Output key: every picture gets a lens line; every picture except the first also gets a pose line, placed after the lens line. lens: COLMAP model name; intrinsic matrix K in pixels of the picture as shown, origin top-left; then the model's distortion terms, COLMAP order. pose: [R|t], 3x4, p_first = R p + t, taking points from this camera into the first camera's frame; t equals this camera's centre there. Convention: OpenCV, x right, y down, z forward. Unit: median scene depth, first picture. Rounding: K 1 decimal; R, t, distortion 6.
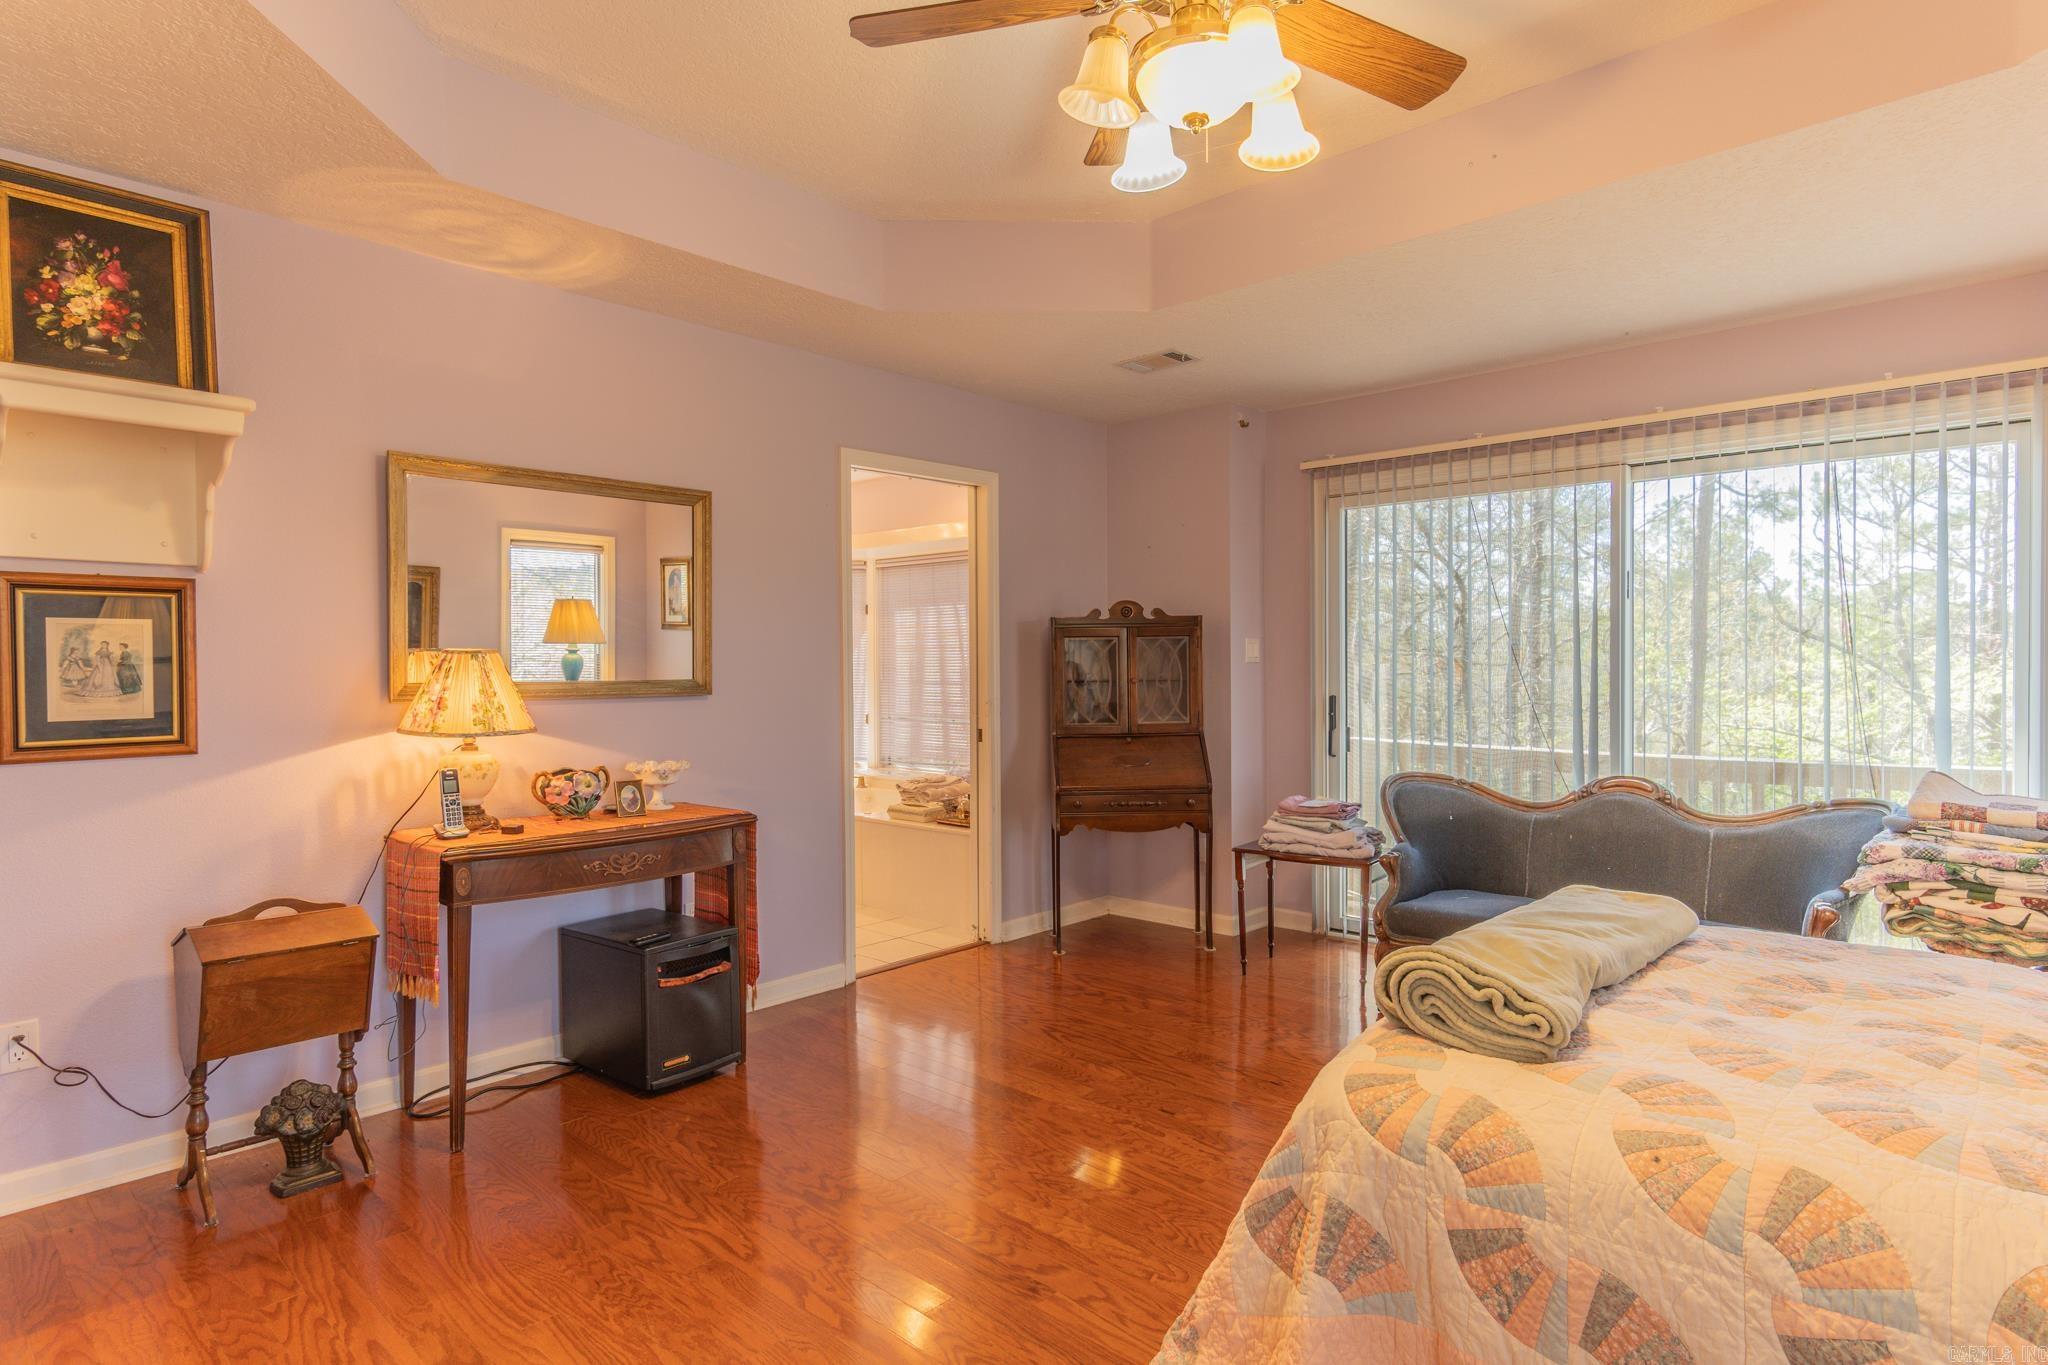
lens RADIAL K [[1056.4, 0, 1024.0], [0, 1056.4, 682.5], [0, 0, 1]] dist [-0.000388, -0.000145]
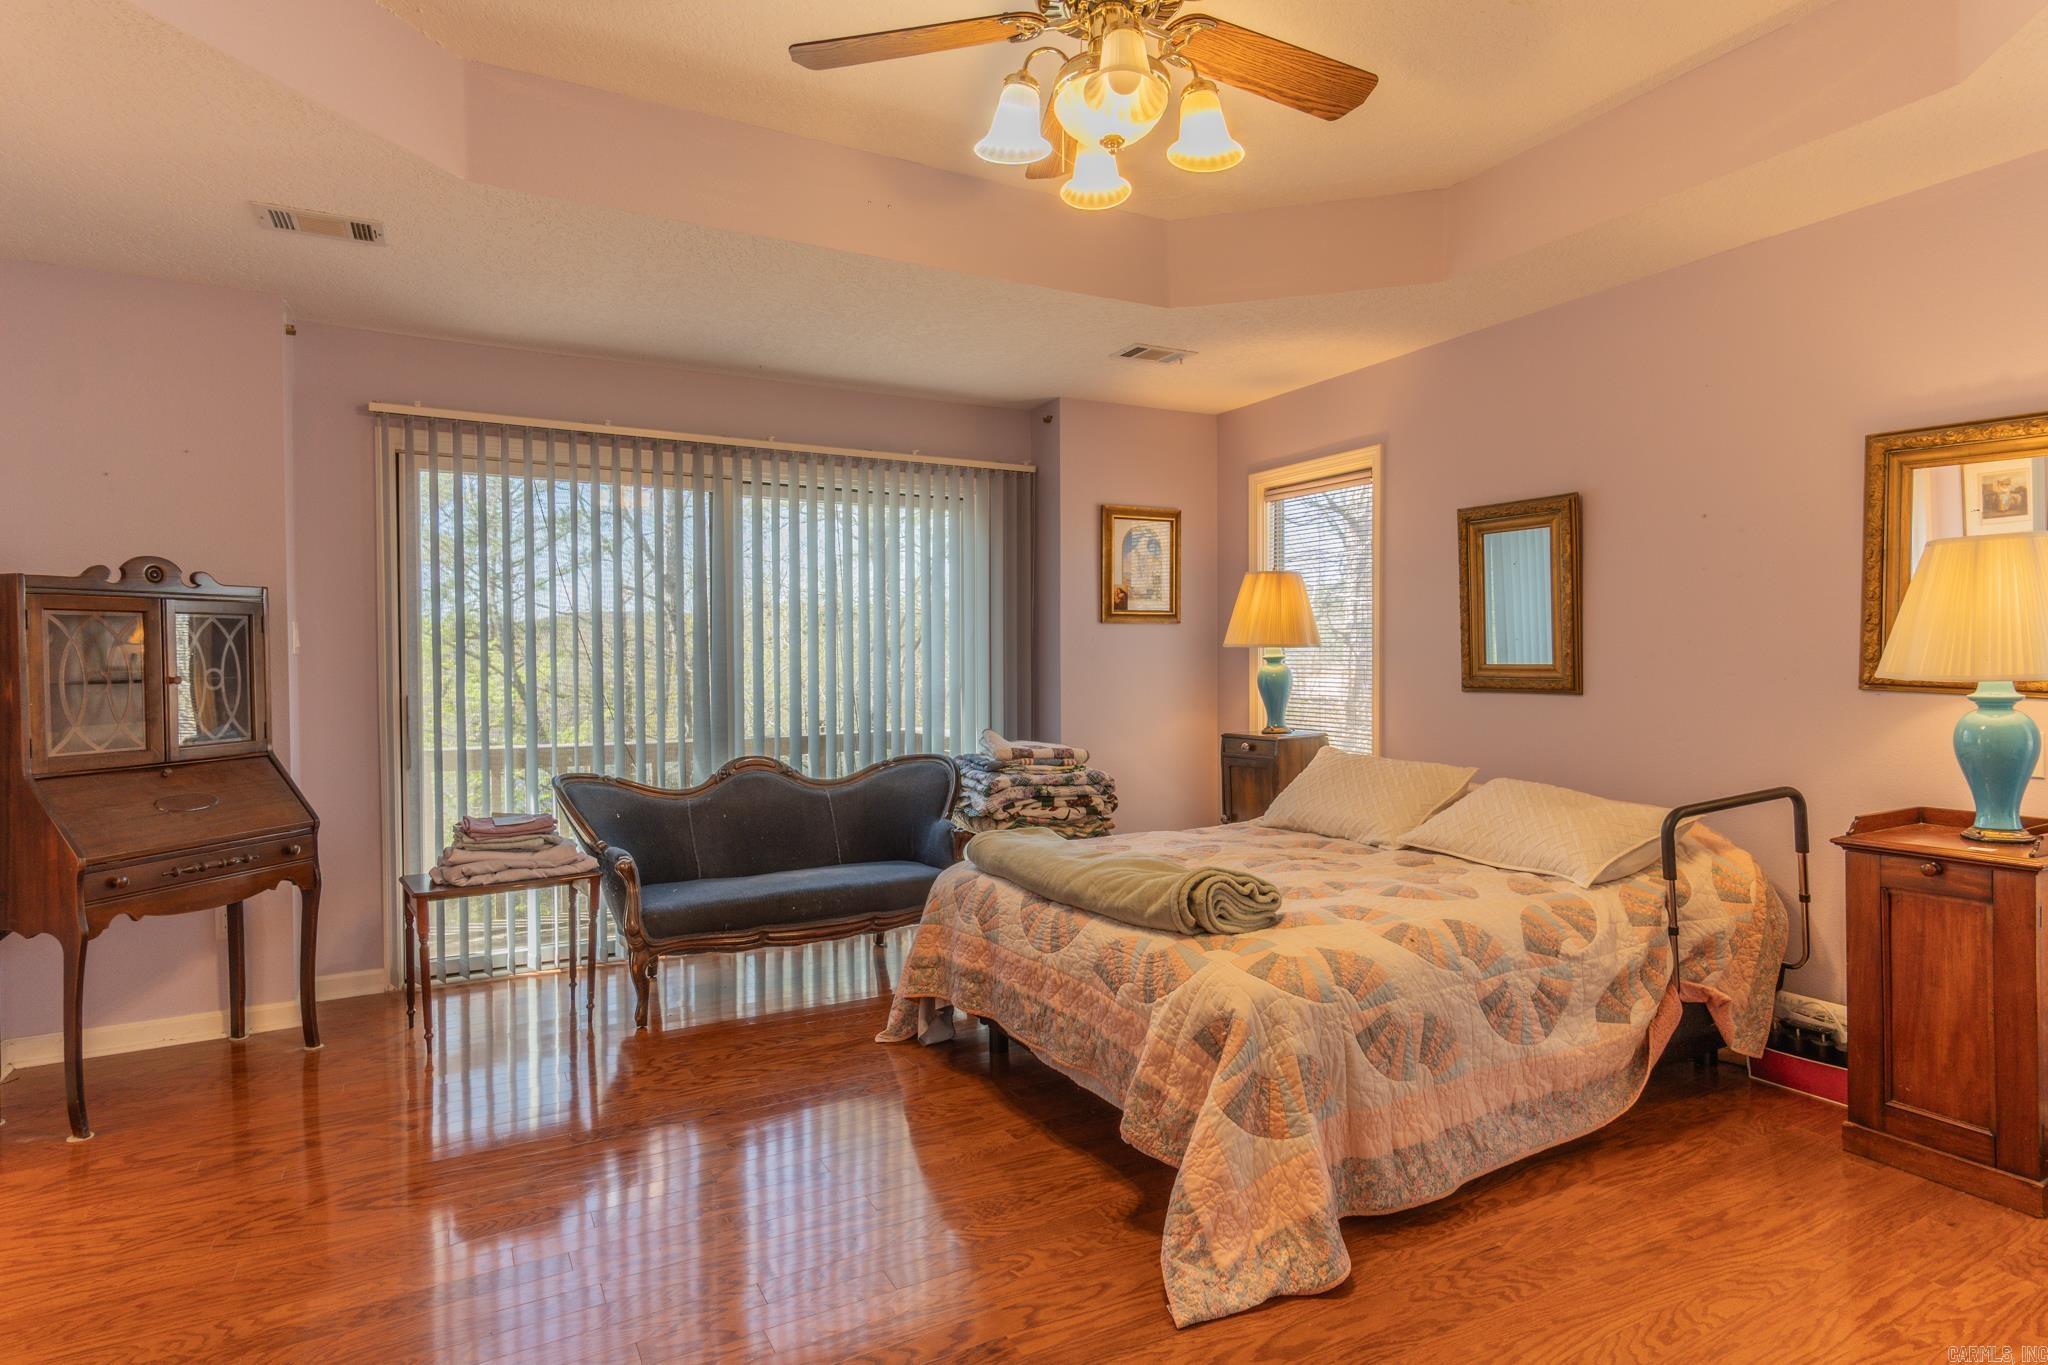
lens RADIAL K [[1088.4, 0, 1033.4], [0, 1088.4, 674.7], [0, 0, 1]] dist [0.008427, 0.000089]
pose [[0.326110, -0.014953, 0.945213, -0.631784], [0.014973, 0.999831, 0.010652, -0.008087], [-0.945213, 0.010679, 0.326279, 0.485861]]
